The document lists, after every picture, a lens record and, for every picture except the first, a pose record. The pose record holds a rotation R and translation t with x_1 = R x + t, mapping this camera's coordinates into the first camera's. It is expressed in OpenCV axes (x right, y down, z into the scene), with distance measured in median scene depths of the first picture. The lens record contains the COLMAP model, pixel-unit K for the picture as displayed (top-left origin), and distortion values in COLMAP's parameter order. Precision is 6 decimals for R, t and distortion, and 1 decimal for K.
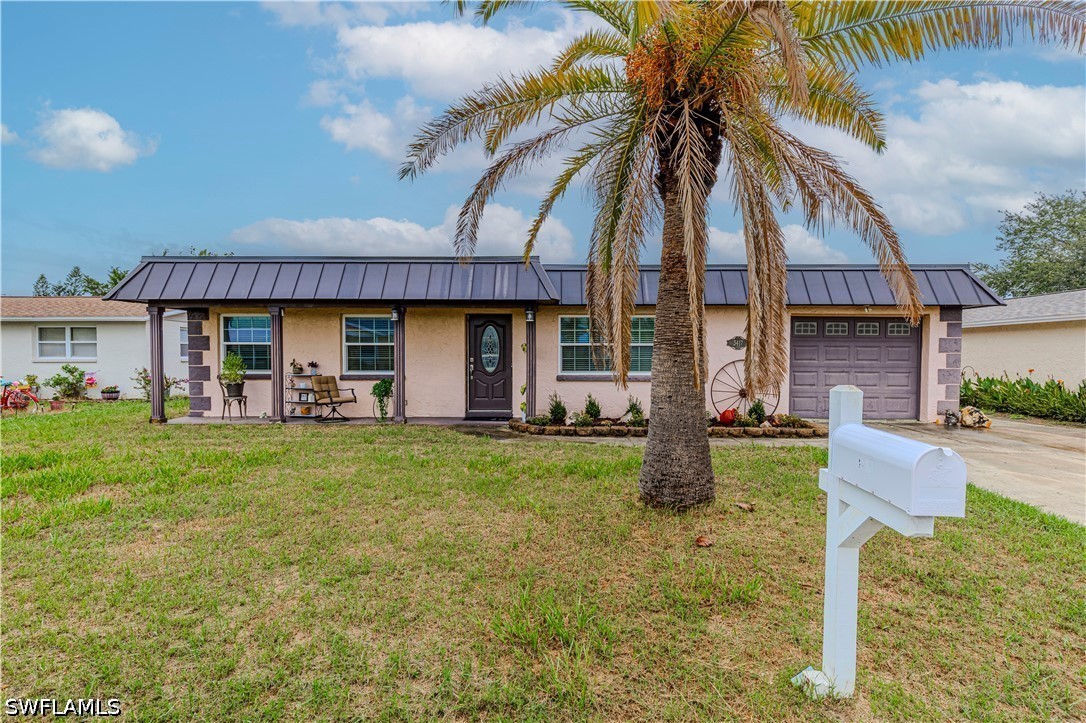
lens RADIAL K [[486.1, 0, 543.3], [0, 486.1, 363.6], [0, 0, 1]] dist [0.008158, -0.000819]
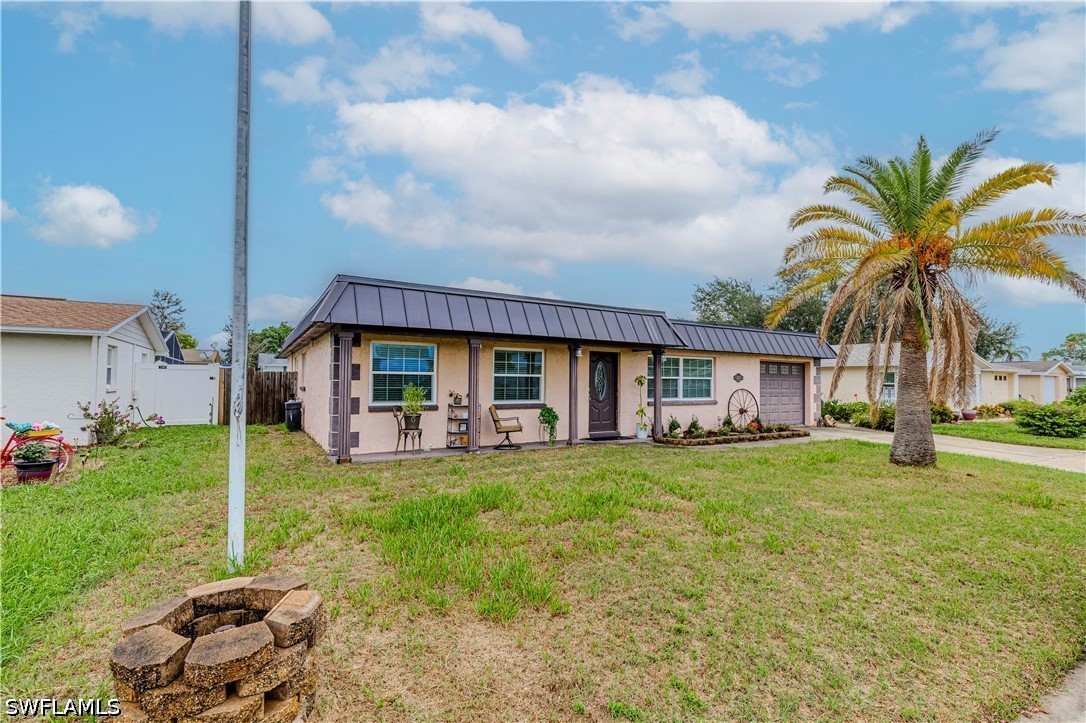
lens RADIAL K [[507.4, 0, 543.9], [0, 507.4, 367.1], [0, 0, 1]] dist [-0.006497, -0.000338]
pose [[0.839961, 0.019934, 0.542280, -0.917214], [0.007683, 0.998788, -0.048616, -0.003604], [-0.542592, 0.045001, 0.838790, 0.023995]]
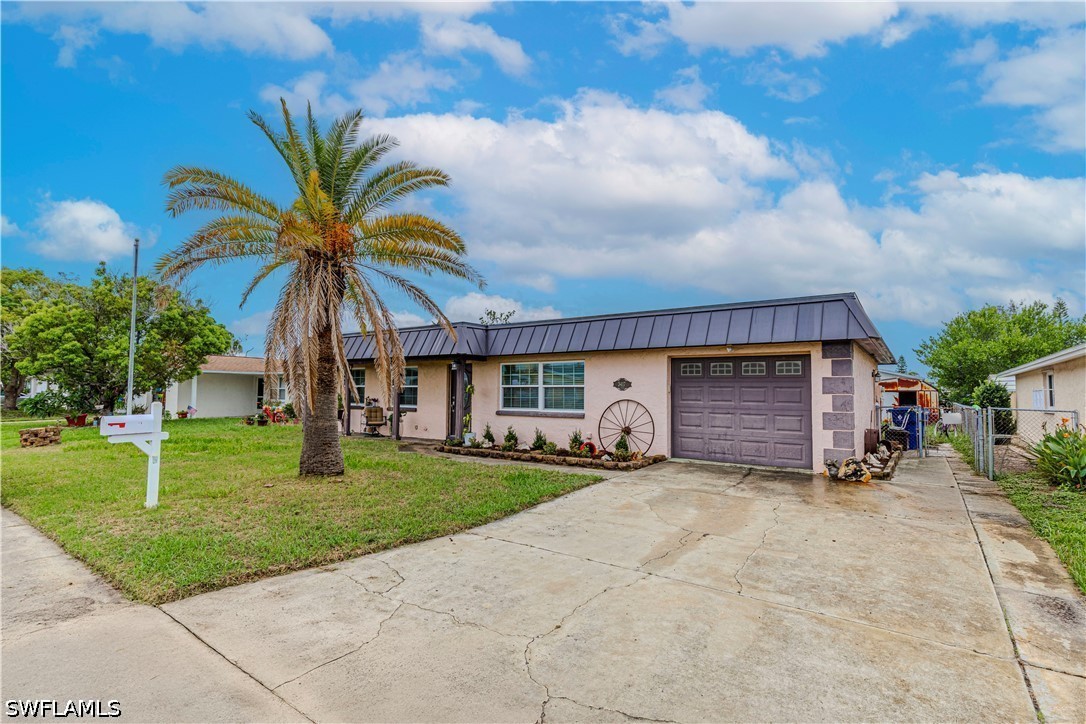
lens RADIAL K [[521.4, 0, 552.9], [0, 521.4, 366.1], [0, 0, 1]] dist [-0.001909, -0.000851]
pose [[0.832964, -0.025278, -0.552750, 0.900481], [-0.016083, 0.997428, -0.069850, 0.001165], [0.553094, 0.067072, 0.830414, -0.059388]]
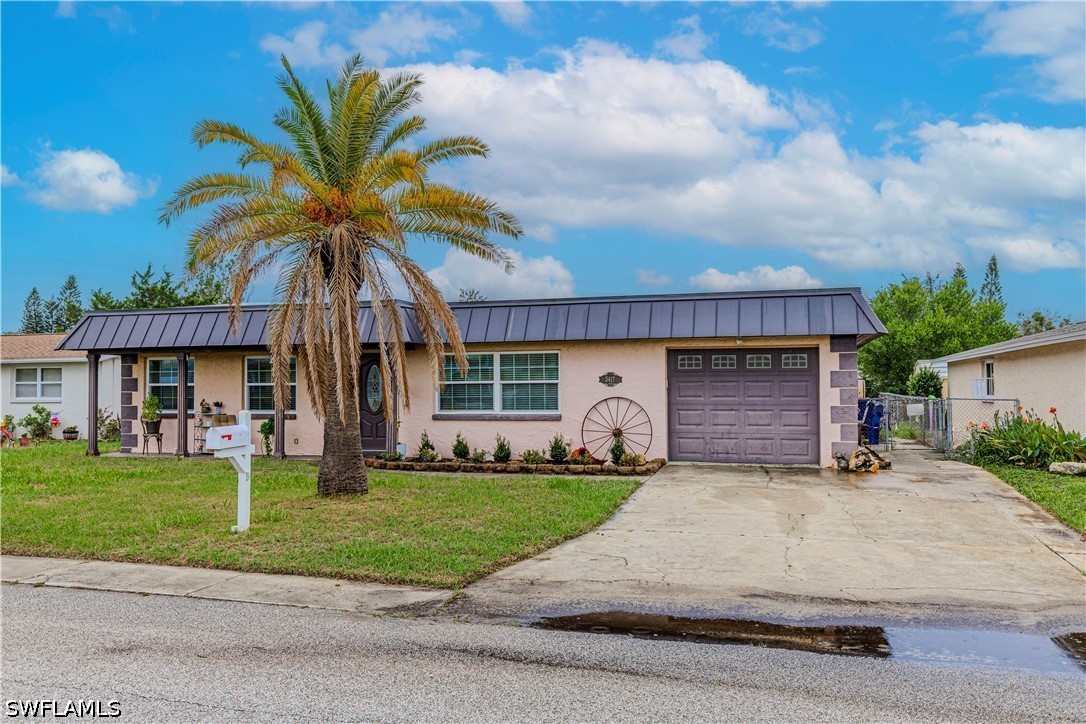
lens RADIAL K [[845.3, 0, 542.1], [0, 845.3, 357.3], [0, 0, 1]] dist [-0.004701, 0.000618]
pose [[0.967282, -0.018346, -0.253038, 0.672759], [0.005292, 0.998624, -0.052175, -0.000221], [0.253647, 0.049129, 0.966048, -0.598288]]
